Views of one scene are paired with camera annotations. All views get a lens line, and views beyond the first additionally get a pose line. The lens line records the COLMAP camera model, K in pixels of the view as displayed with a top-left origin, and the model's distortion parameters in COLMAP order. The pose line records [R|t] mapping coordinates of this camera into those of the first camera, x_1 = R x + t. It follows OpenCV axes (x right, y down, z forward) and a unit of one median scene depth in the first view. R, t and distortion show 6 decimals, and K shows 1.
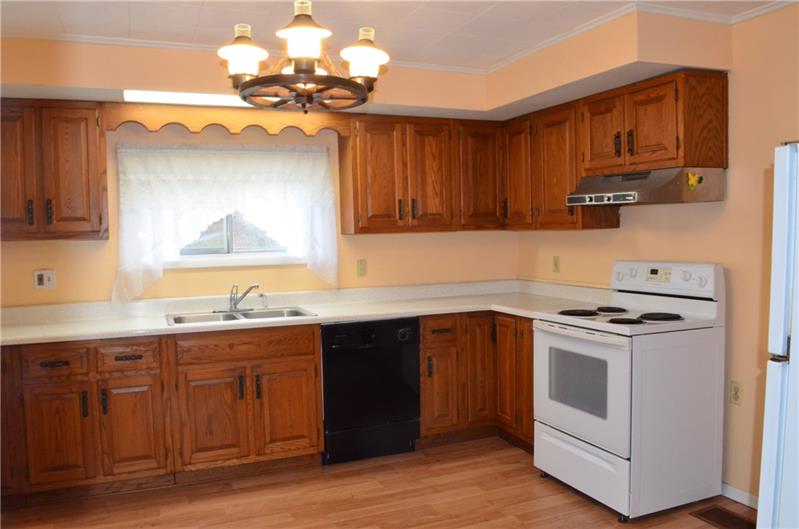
lens RADIAL K [[645.3, 0, 399.5], [0, 645.3, 264.5], [0, 0, 1]] dist [-0.079539, 0.002927]
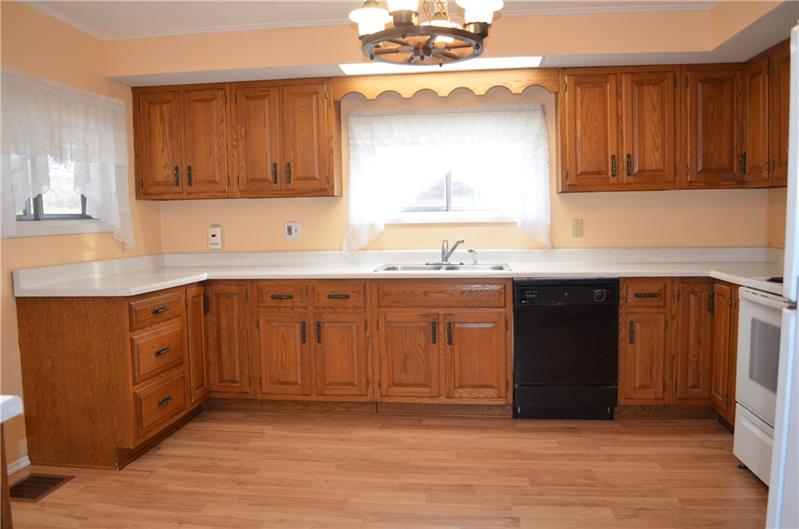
lens RADIAL K [[637.8, 0, 400.7], [0, 637.8, 266.0], [0, 0, 1]] dist [-0.069176, 0.005606]
pose [[0.868116, 0.045431, -0.494277, 0.221070], [-0.026282, 0.998613, 0.045628, 0.030941], [0.495664, -0.026620, 0.868106, 0.040336]]
